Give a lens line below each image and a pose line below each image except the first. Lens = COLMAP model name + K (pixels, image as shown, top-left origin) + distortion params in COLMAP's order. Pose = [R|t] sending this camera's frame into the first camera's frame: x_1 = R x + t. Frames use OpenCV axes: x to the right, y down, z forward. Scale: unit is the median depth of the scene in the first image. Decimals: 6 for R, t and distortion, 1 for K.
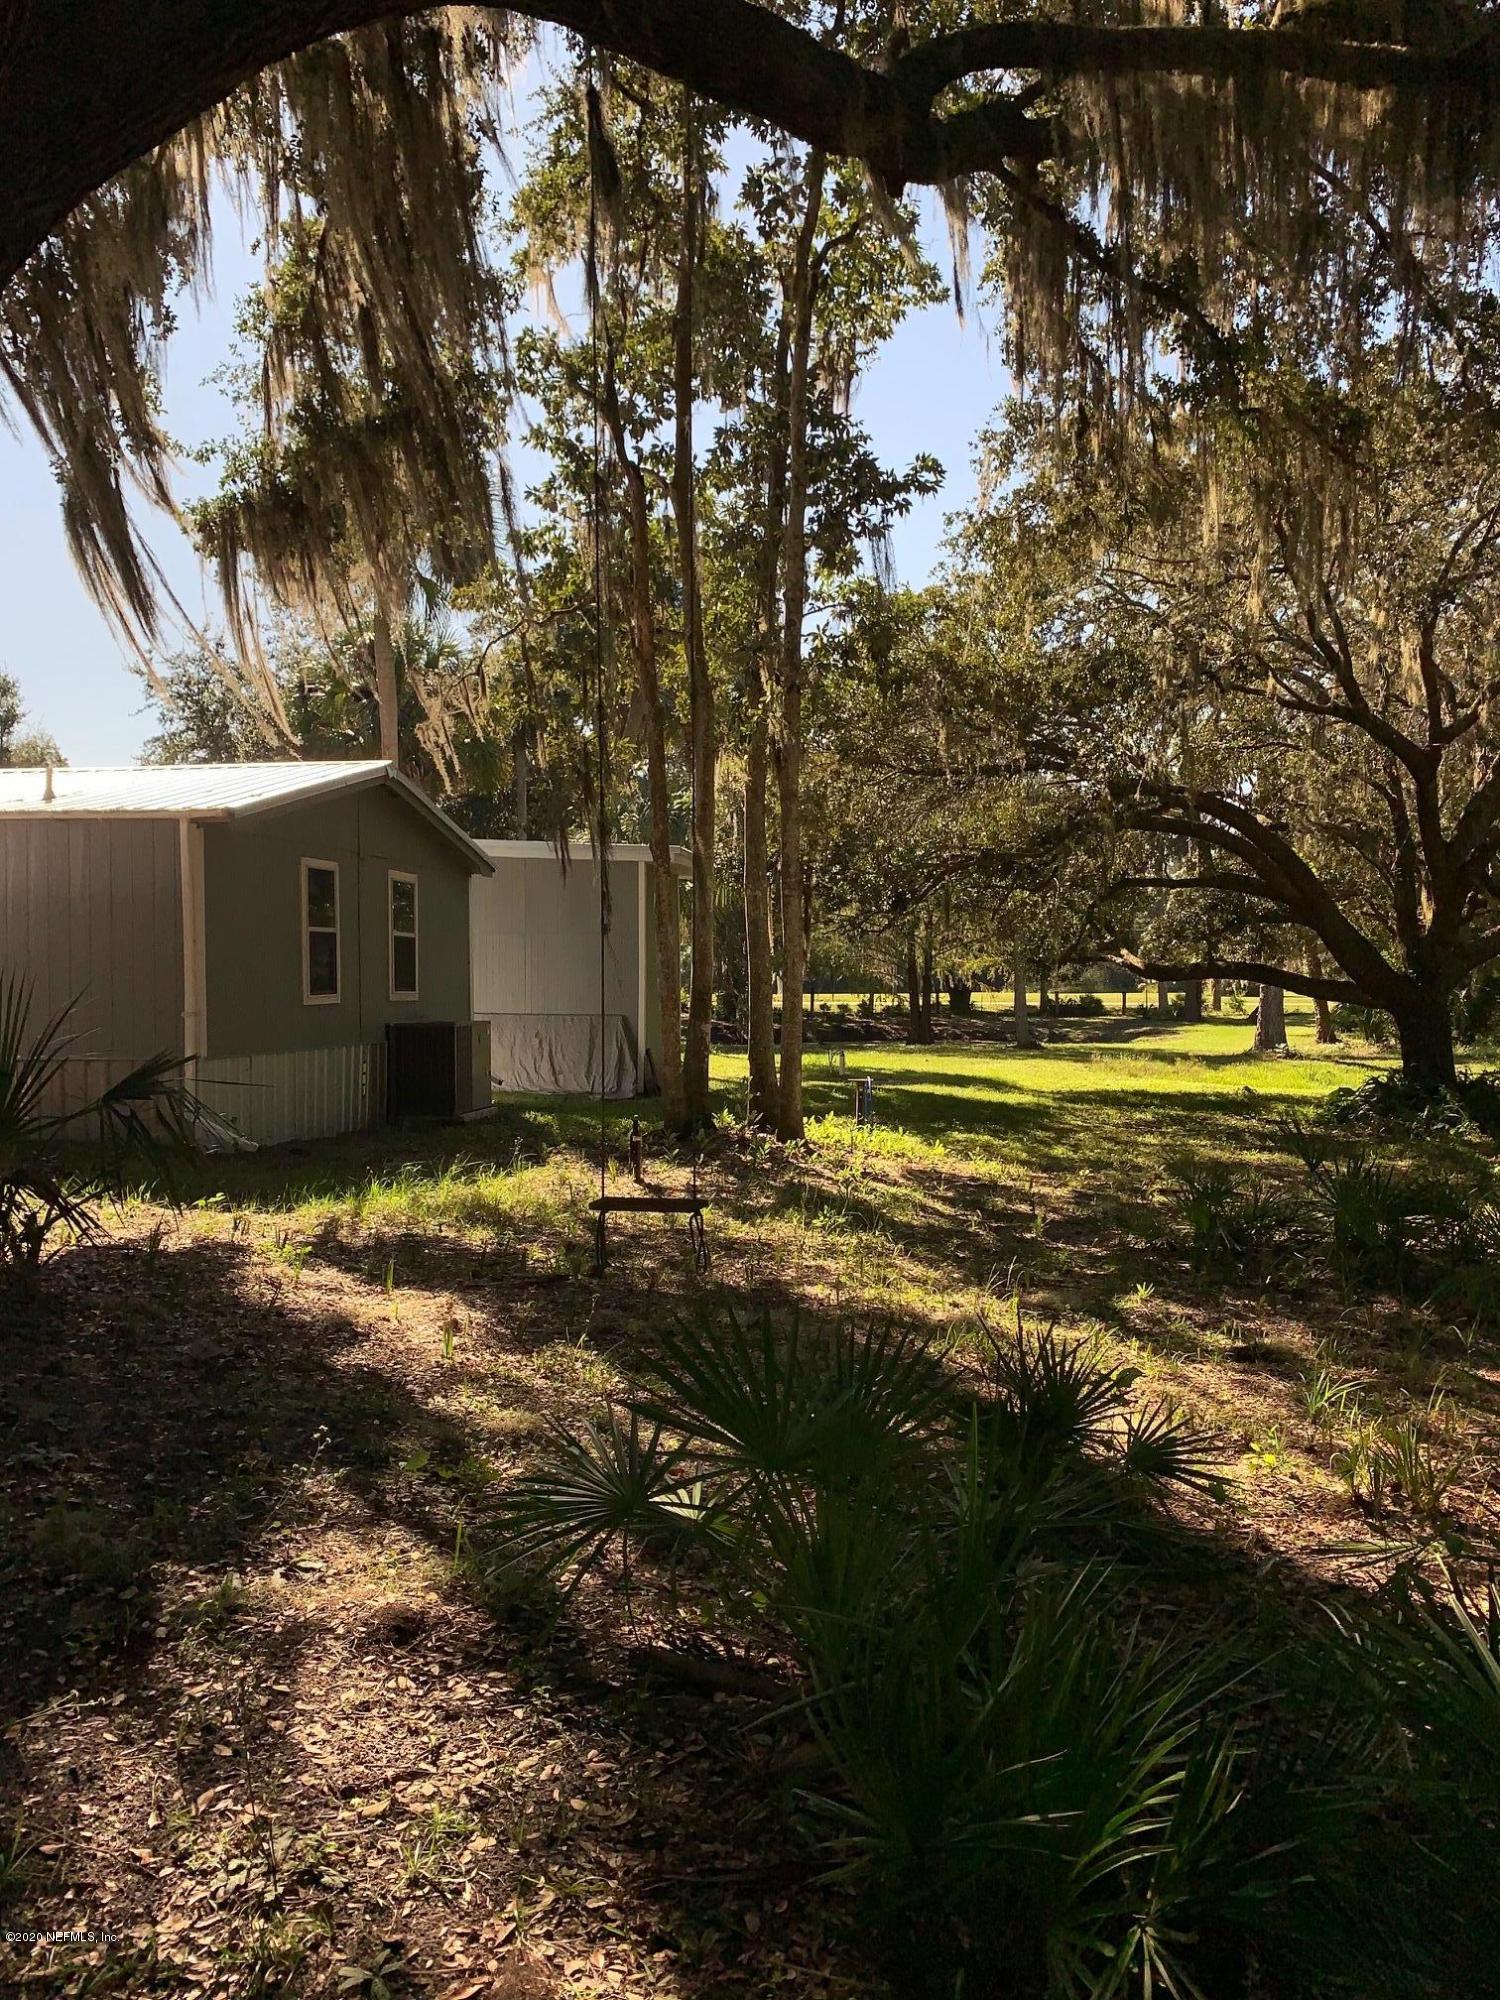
lens RADIAL K [[1506.8, 0, 753.5], [0, 1506.8, 991.1], [0, 0, 1]] dist [-0.000104, -0.000140]
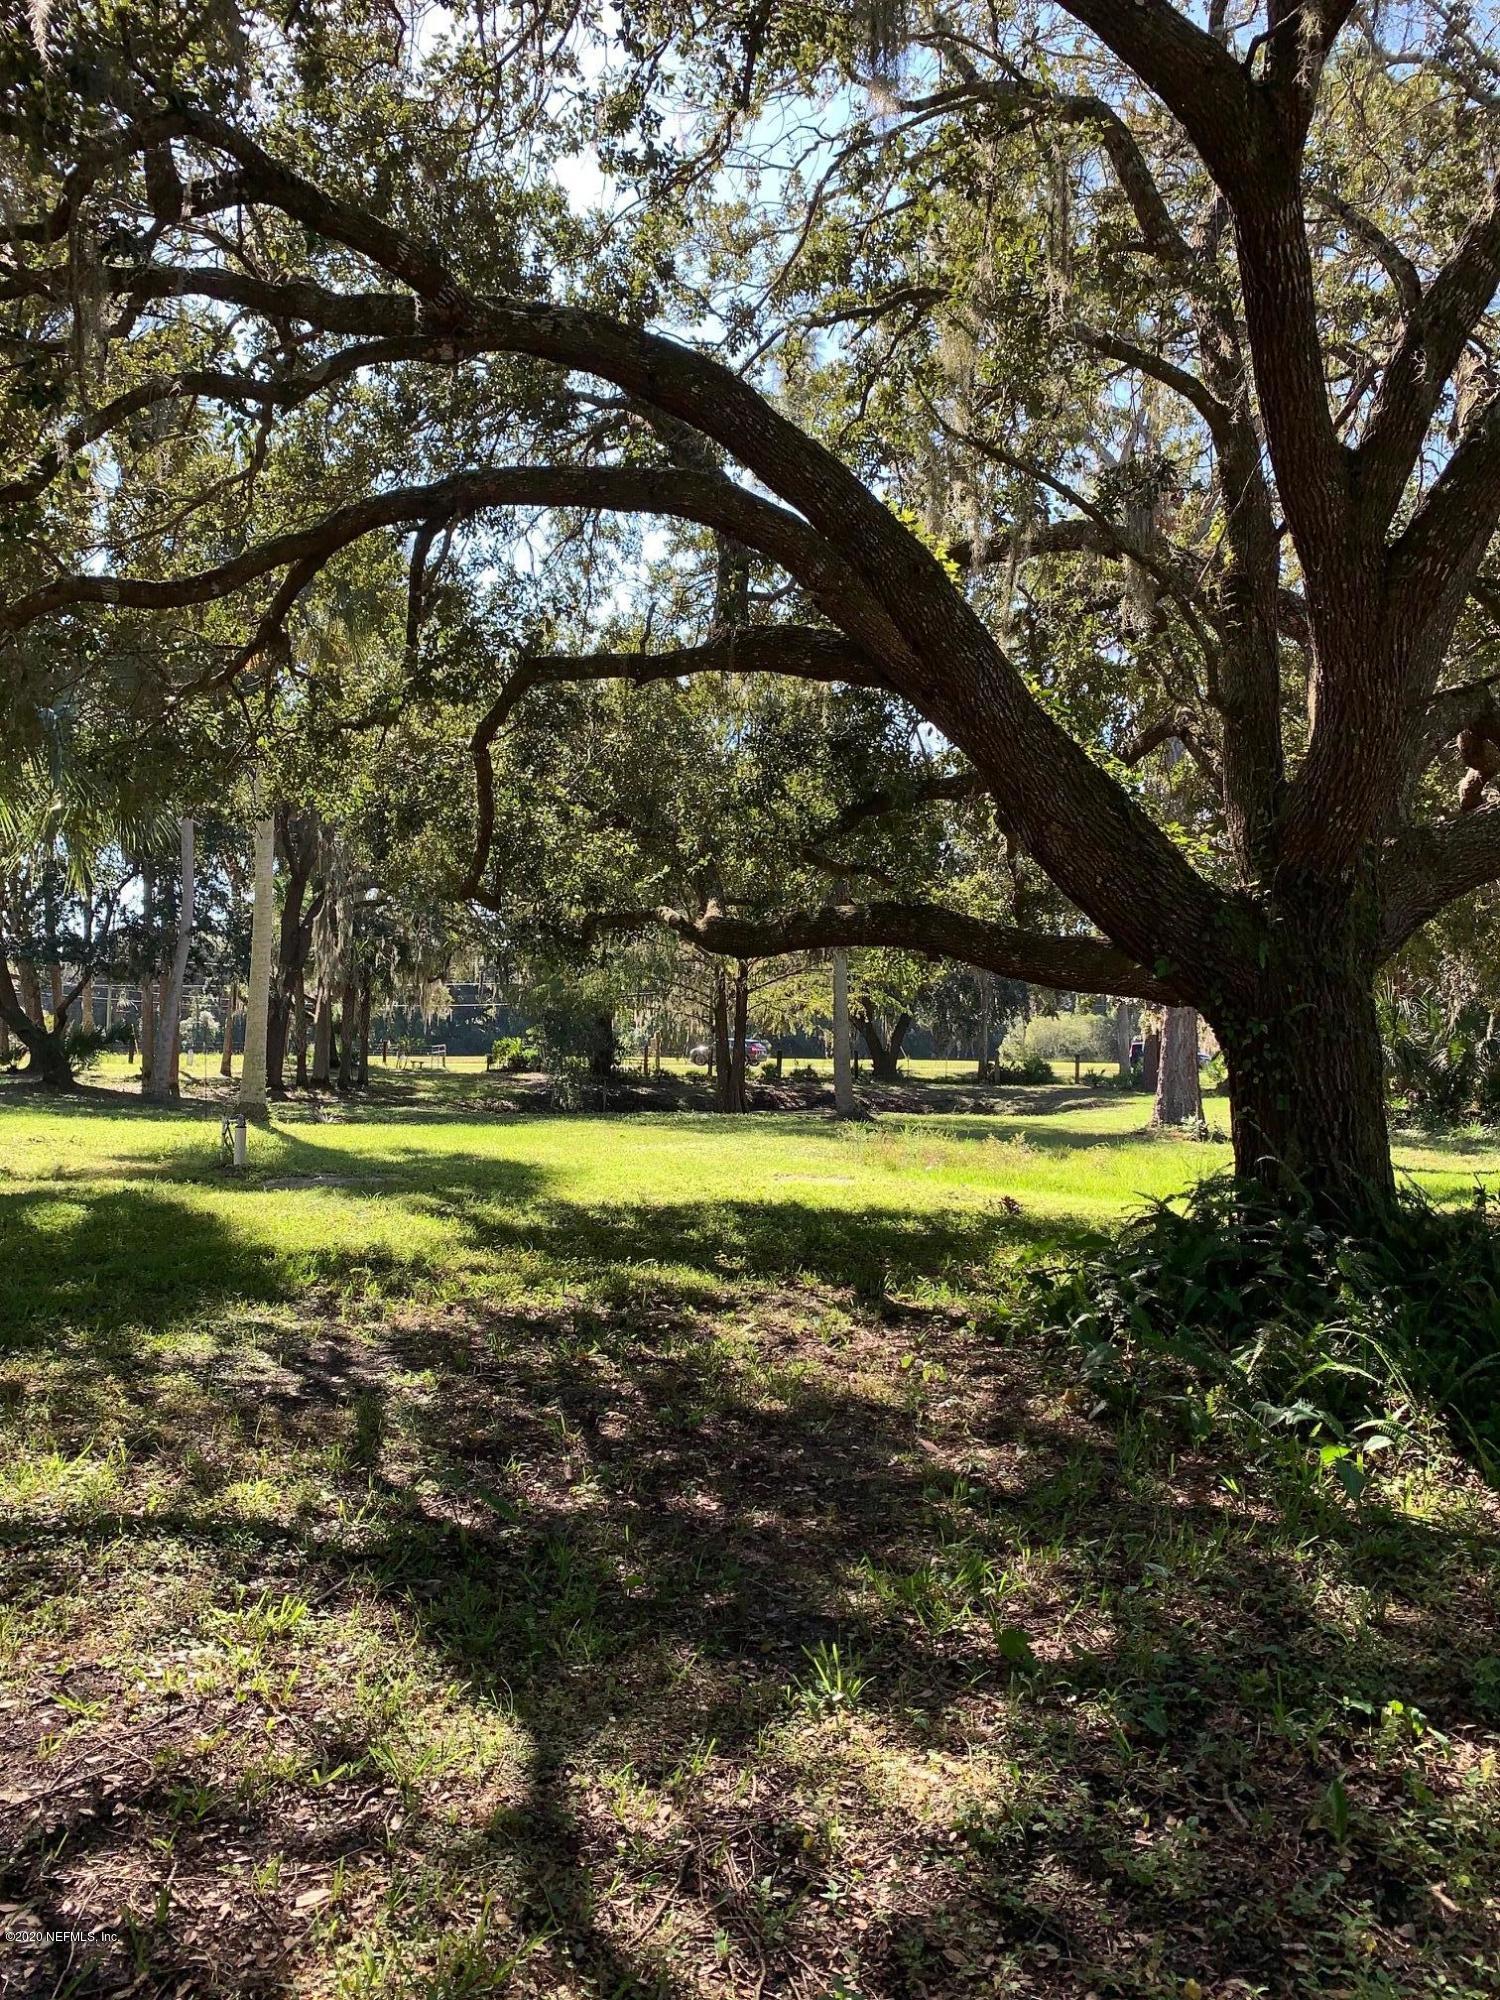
lens RADIAL K [[1506.8, 0, 747.1], [0, 1506.8, 1009.7], [0, 0, 1]] dist [-0.000104, -0.000140]
pose [[0.999784, 0.005581, -0.020039, 0.251874], [-0.006321, 0.999294, -0.037044, 0.020601], [0.019818, 0.037163, 0.999113, 0.506905]]
